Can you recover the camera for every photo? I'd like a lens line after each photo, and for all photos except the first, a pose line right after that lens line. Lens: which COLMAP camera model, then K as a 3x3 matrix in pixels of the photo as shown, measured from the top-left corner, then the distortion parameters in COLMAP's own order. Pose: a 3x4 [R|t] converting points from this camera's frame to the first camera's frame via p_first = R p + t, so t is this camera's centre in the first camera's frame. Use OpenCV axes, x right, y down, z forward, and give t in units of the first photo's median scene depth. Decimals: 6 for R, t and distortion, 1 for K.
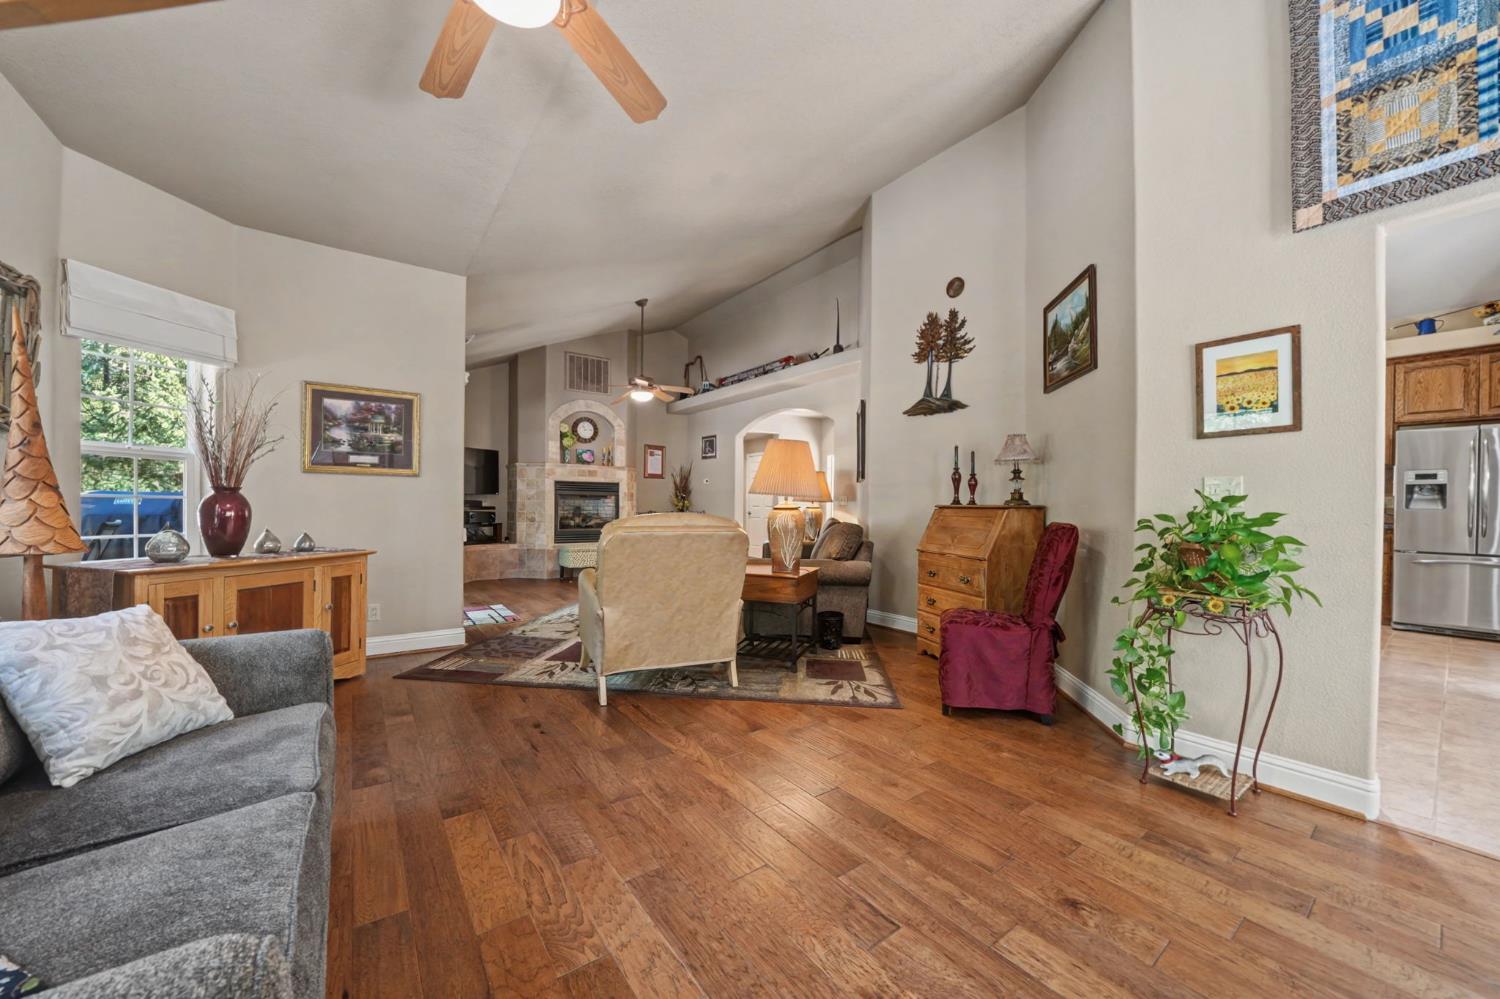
lens RADIAL K [[530.0, 0, 738.5], [0, 530.0, 508.6], [0, 0, 1]] dist [-0.022336, 0.001501]
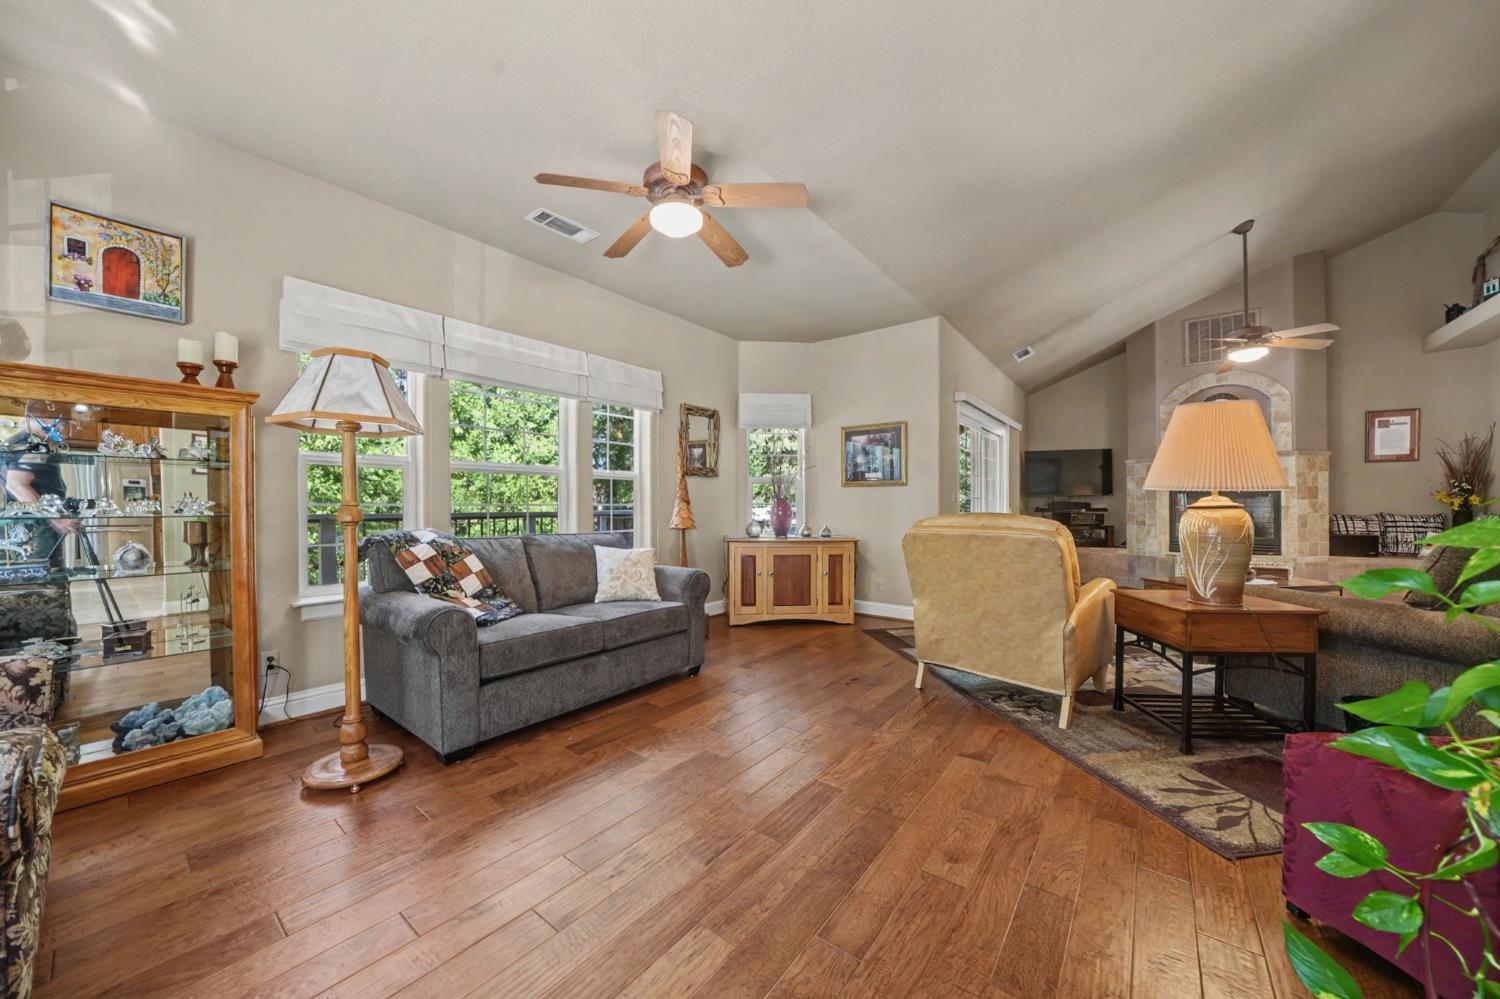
lens RADIAL K [[530.0, 0, 764.3], [0, 530.0, 507.0], [0, 0, 1]] dist [-0.022336, 0.001501]
pose [[0.301983, -0.010901, -0.953251, 0.583023], [0.001711, 0.999939, -0.010893, 0.006542], [0.953312, 0.001659, 0.301983, 0.304141]]
